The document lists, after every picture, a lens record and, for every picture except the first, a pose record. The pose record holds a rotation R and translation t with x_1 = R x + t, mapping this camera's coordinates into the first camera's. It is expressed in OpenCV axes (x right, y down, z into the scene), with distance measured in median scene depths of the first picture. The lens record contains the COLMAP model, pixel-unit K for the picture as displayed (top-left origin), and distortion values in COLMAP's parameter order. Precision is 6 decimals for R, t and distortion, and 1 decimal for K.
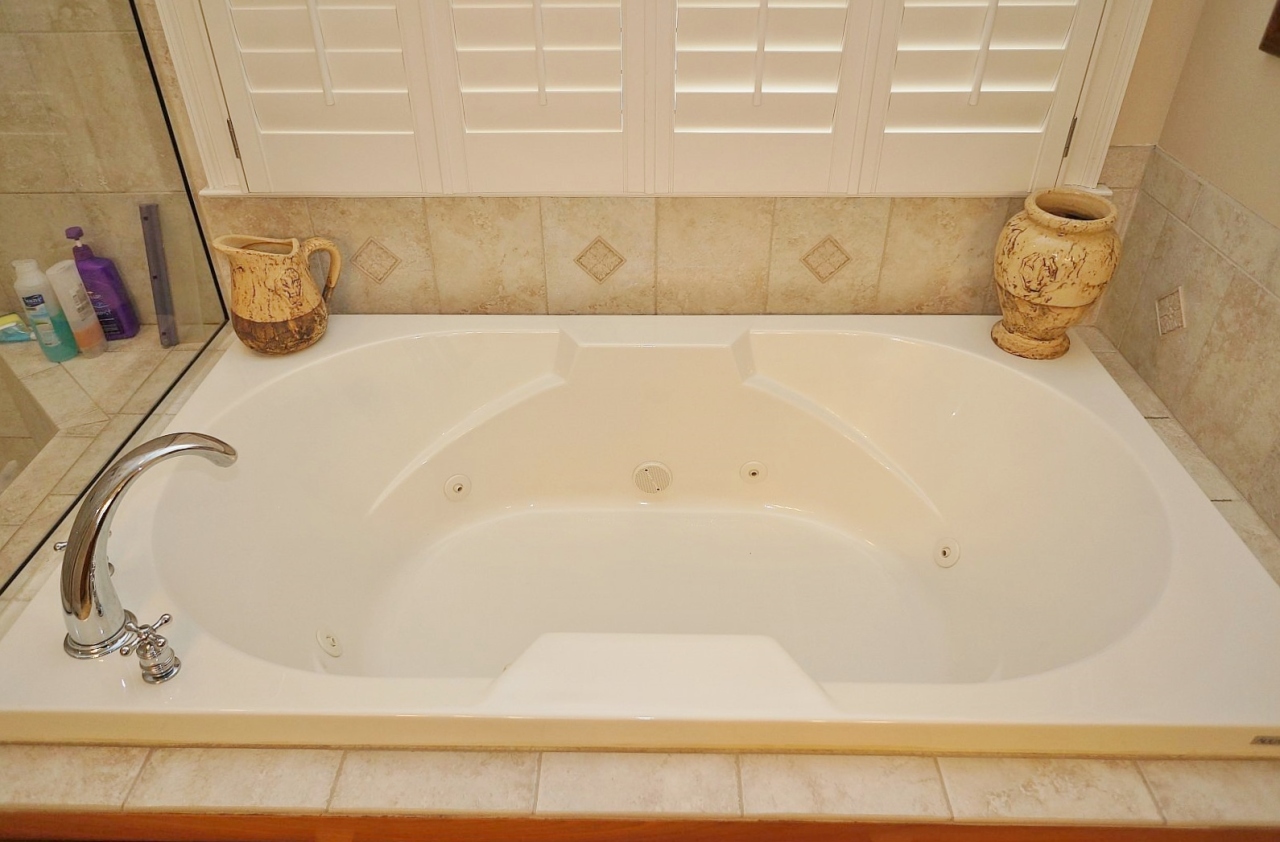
lens RADIAL K [[876.2, 0, 640.9], [0, 876.2, 427.1], [0, 0, 1]] dist [-0.004456, 0.004788]
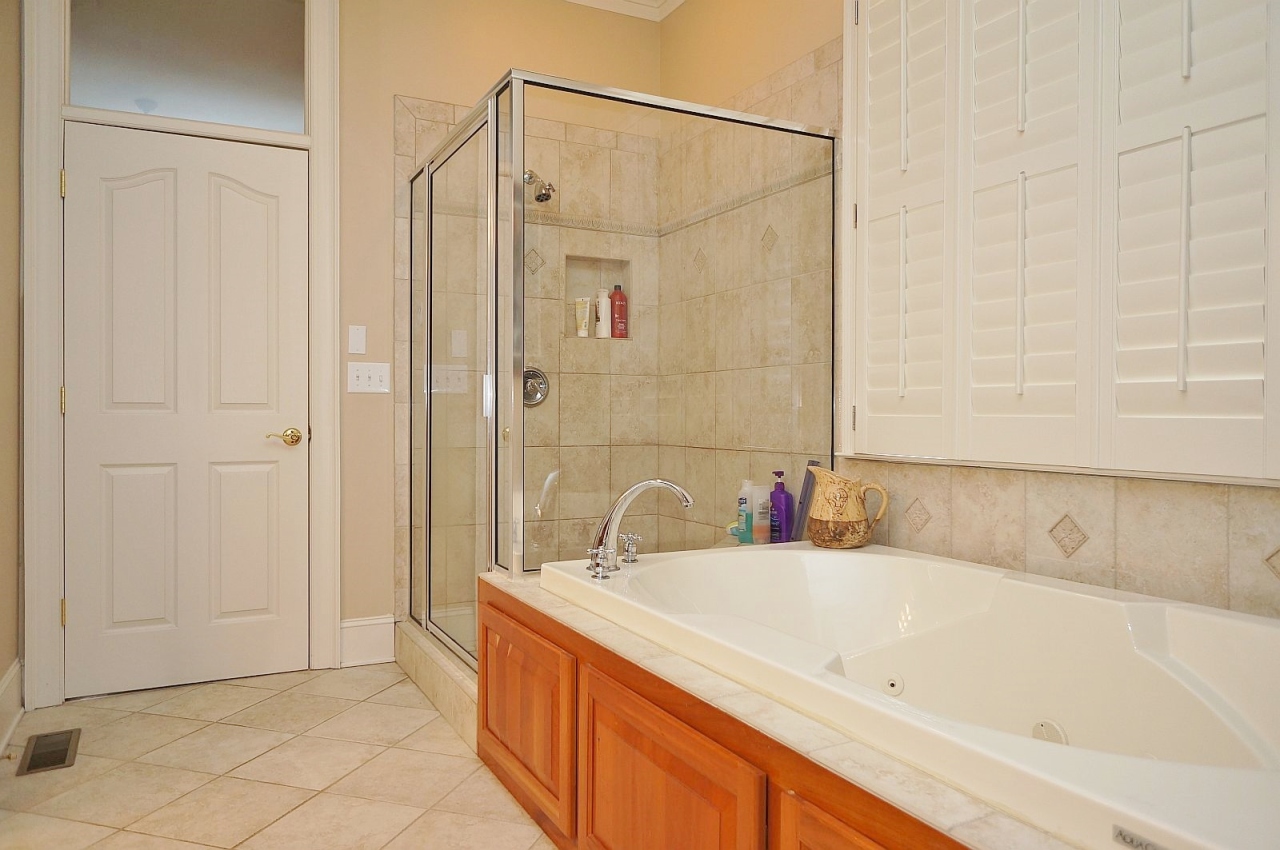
lens RADIAL K [[875.6, 0, 632.3], [0, 875.6, 418.6], [0, 0, 1]] dist [-0.008003, 0.006371]
pose [[0.476479, 0.012437, -0.879098, 0.687897], [-0.514195, 0.815000, -0.267168, 0.283204], [0.713142, 0.579328, 0.394726, 0.068677]]
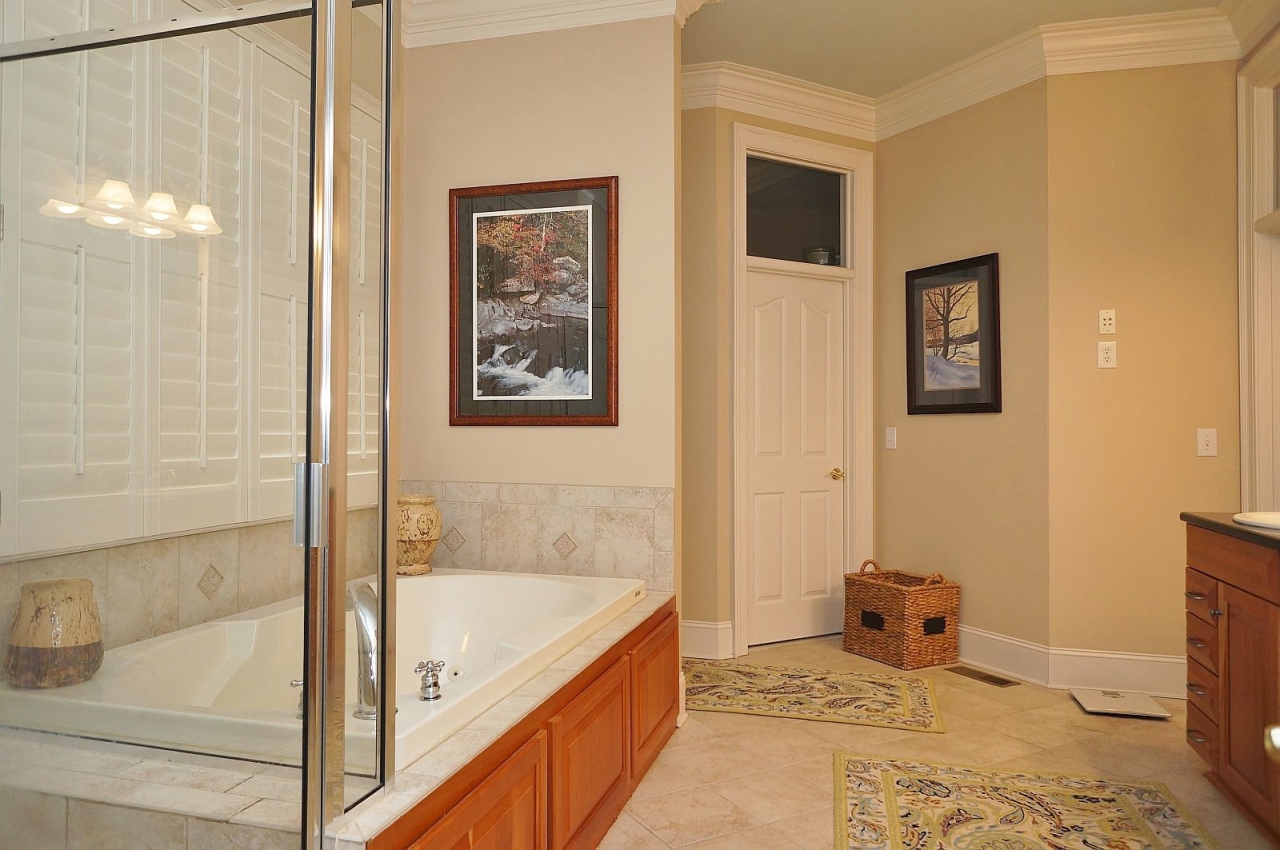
lens RADIAL K [[875.6, 0, 635.7], [0, 875.6, 465.9], [0, 0, 1]] dist [-0.008003, 0.006371]
pose [[0.250528, -0.036246, 0.967431, -1.241029], [0.569138, 0.813891, -0.116892, 0.212905], [-0.783146, 0.579886, 0.224531, 0.049758]]
